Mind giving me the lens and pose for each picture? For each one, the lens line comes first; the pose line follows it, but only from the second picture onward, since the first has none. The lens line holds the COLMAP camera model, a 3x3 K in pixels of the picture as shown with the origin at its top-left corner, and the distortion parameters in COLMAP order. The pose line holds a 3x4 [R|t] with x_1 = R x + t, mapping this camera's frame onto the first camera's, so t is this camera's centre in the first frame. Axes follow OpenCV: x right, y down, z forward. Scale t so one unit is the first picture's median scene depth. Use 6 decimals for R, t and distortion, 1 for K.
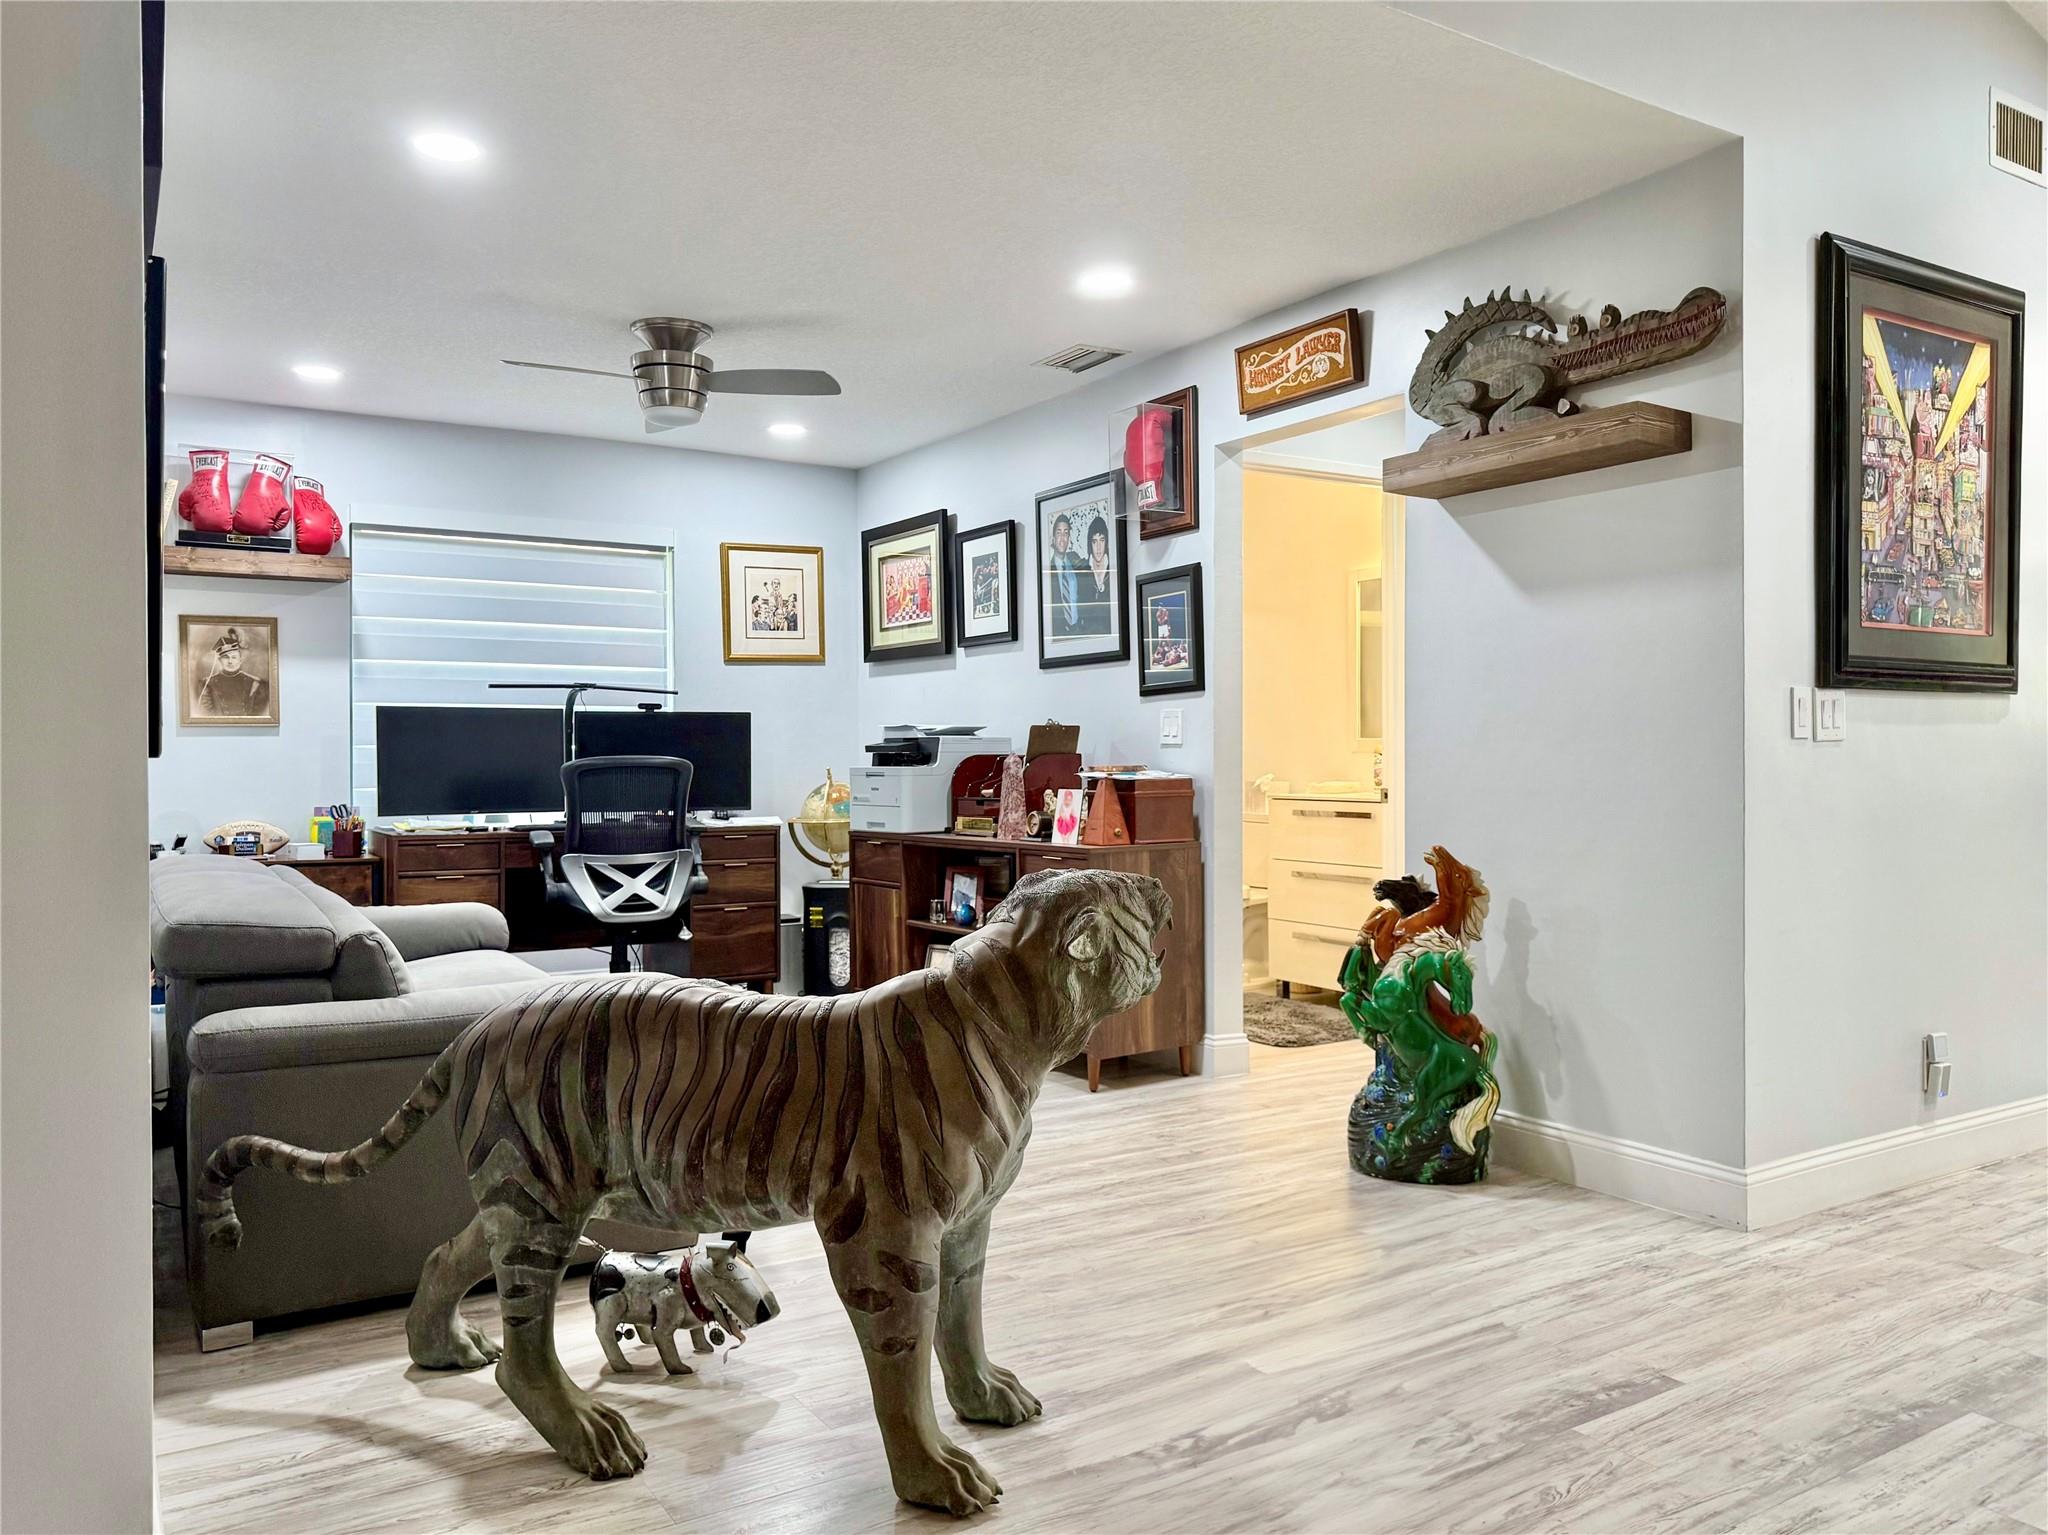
lens RADIAL K [[1475.5, 0, 1037.1], [0, 1475.5, 762.7], [0, 0, 1]] dist [0.003502, -0.002011]
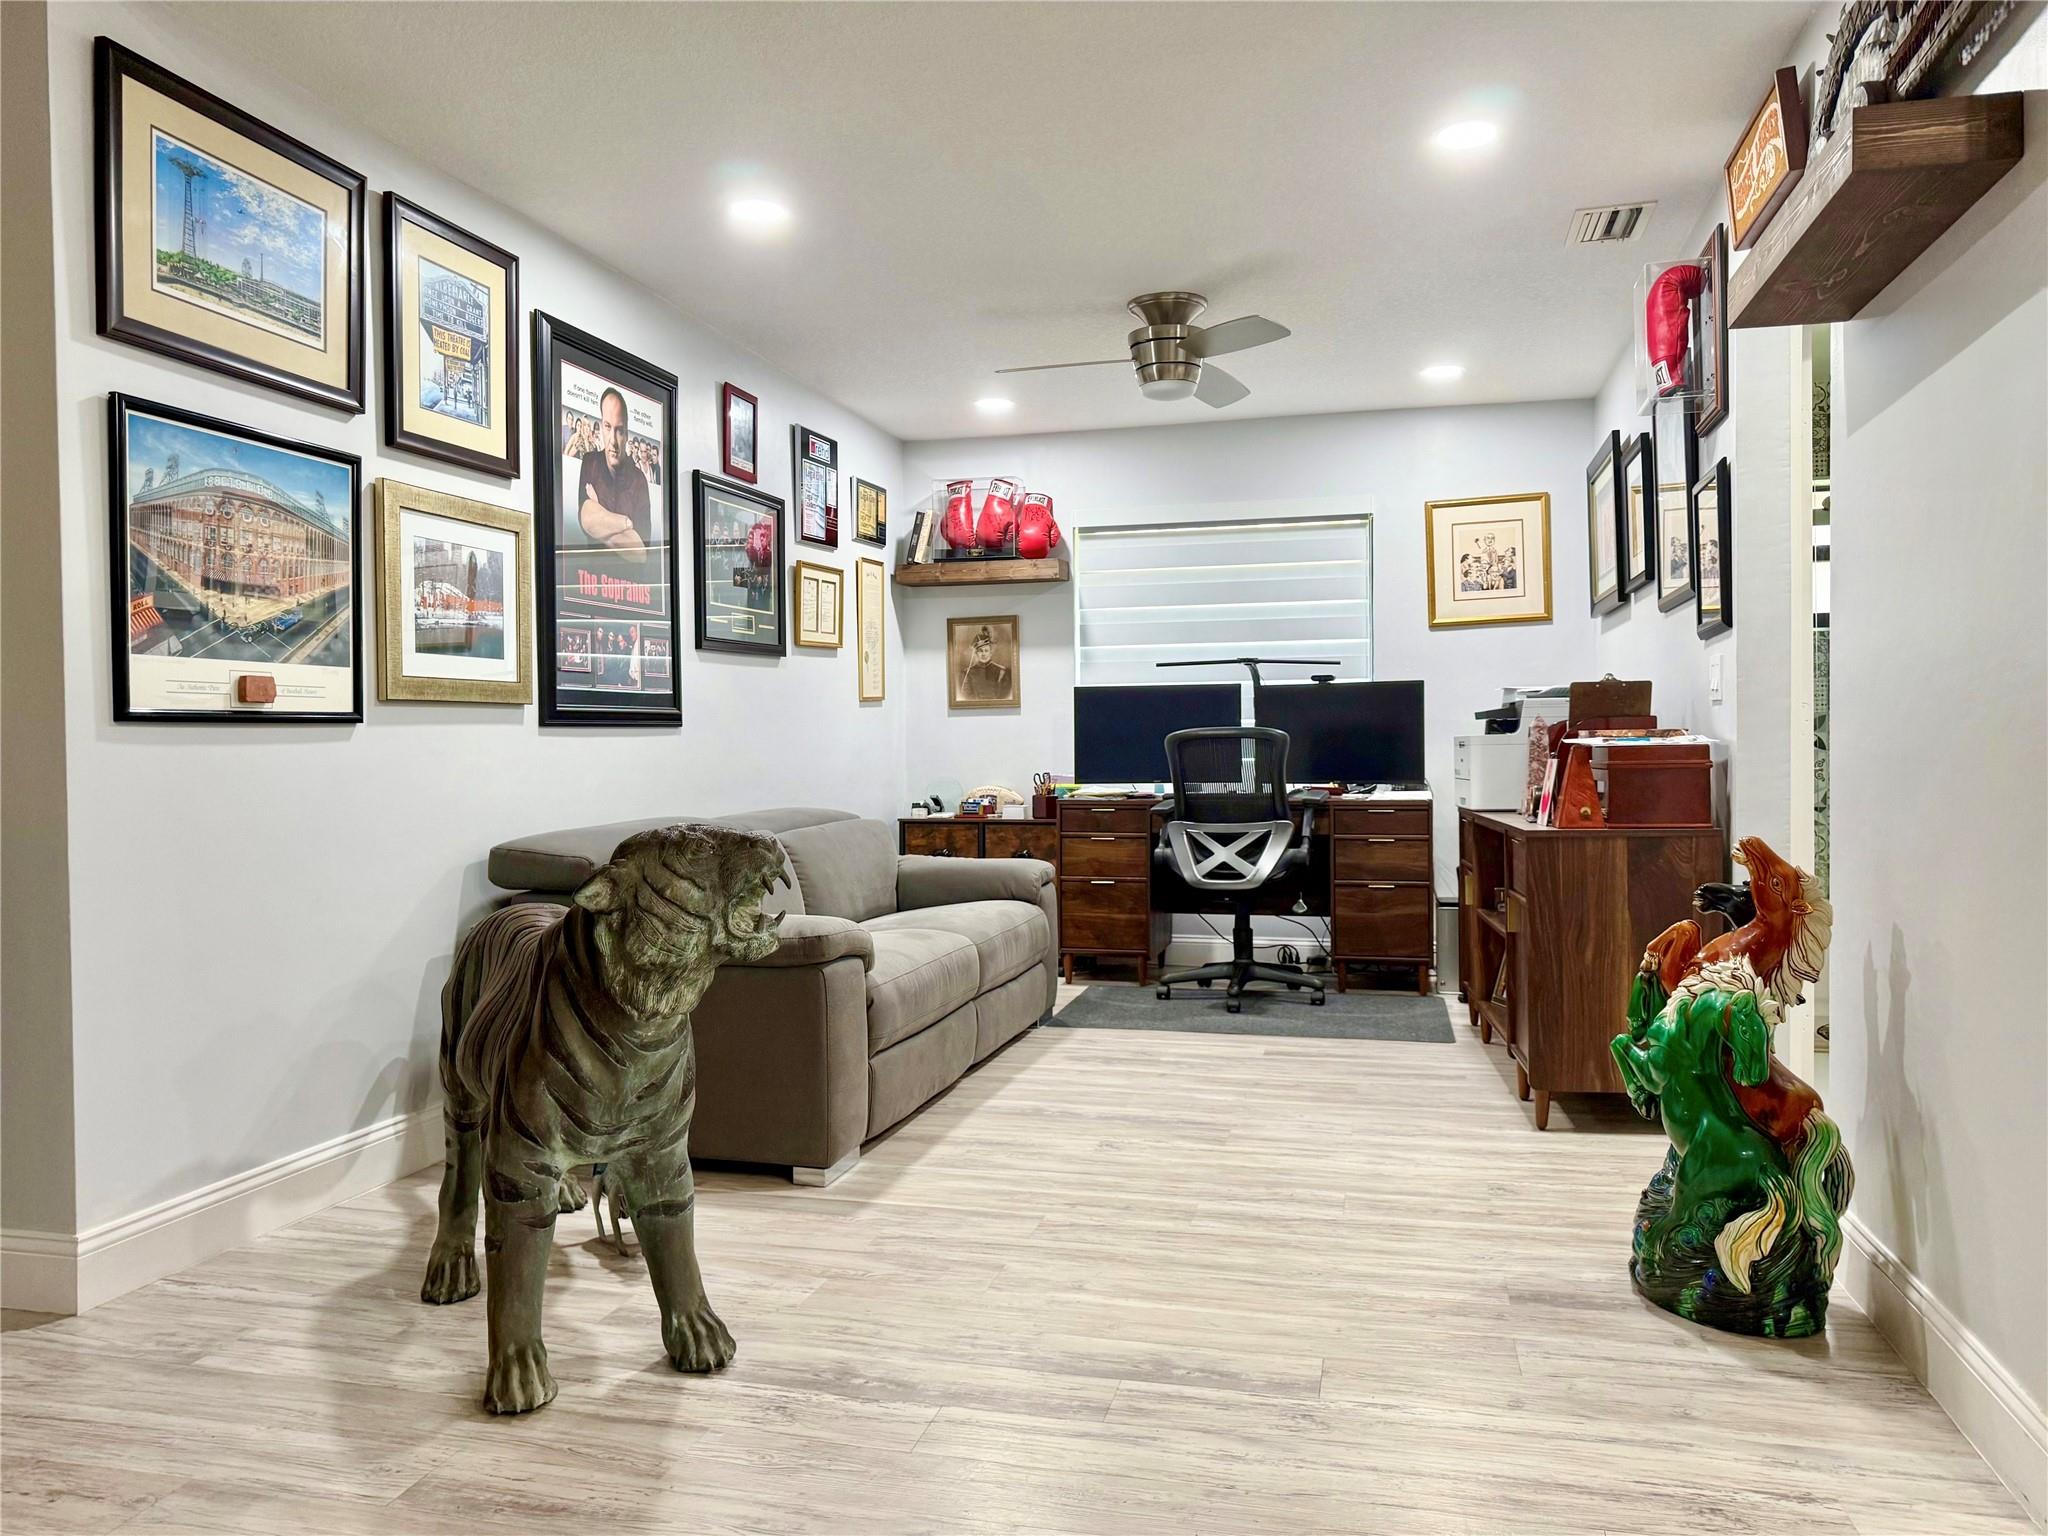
lens RADIAL K [[1475.5, 0, 1038.2], [0, 1475.5, 767.1], [0, 0, 1]] dist [0.003502, -0.002011]
pose [[0.689027, 0.004596, -0.724721, 0.373452], [0.005867, 0.999912, 0.011919, 0.010149], [0.724712, -0.012464, 0.688939, 0.204566]]
